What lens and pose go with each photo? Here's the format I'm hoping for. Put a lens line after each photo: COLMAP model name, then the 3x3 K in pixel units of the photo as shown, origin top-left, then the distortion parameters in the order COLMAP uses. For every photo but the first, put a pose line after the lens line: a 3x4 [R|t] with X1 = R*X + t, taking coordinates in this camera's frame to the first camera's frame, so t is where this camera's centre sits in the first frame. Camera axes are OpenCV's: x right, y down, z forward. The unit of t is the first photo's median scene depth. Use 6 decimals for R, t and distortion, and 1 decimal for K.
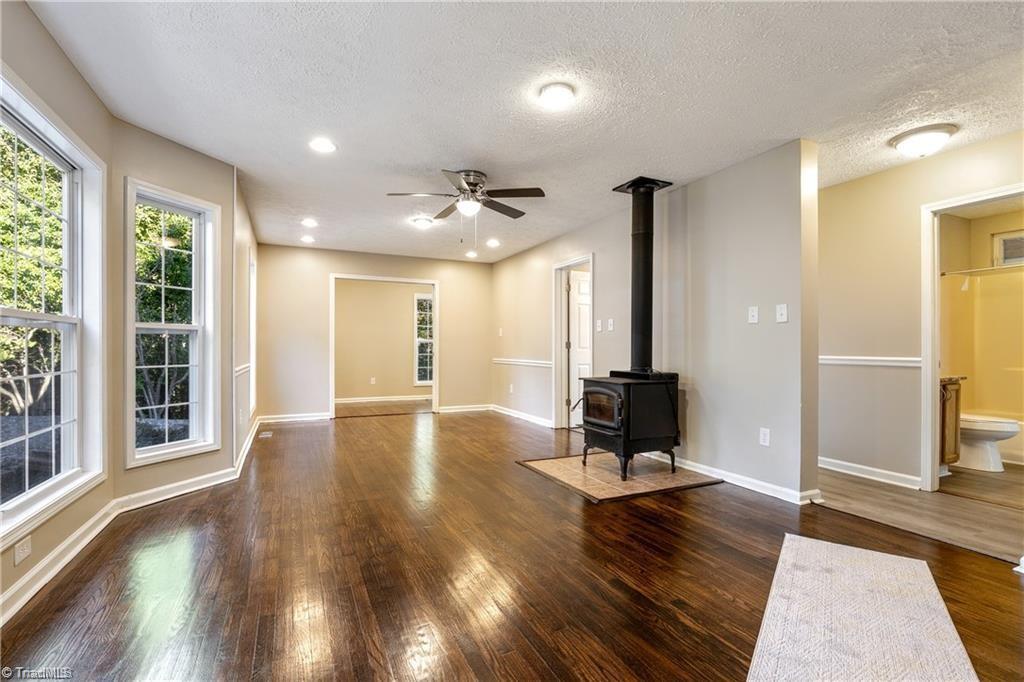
lens RADIAL K [[481.5, 0, 513.5], [0, 481.5, 345.6], [0, 0, 1]] dist [-0.015896, 0.000511]
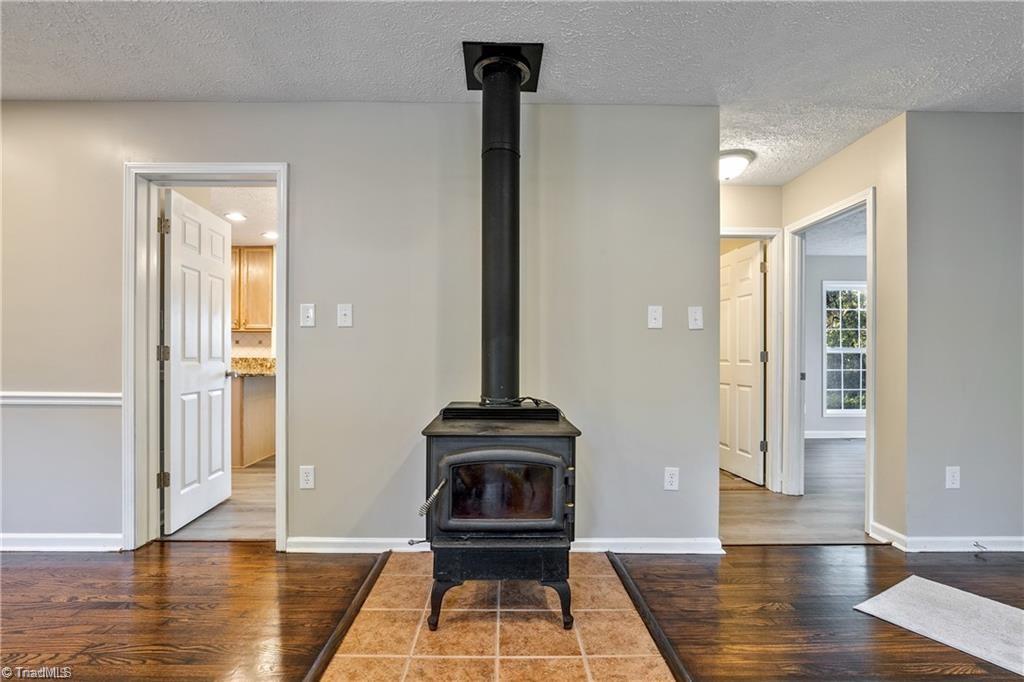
lens RADIAL K [[469.8, 0, 510.3], [0, 469.8, 355.2], [0, 0, 1]] dist [-0.001482, -0.000027]
pose [[0.420803, 0.000157, 0.907152, -0.218908], [-0.008201, 0.999960, 0.003631, -0.004789], [-0.907115, -0.008967, 0.420787, 0.773871]]
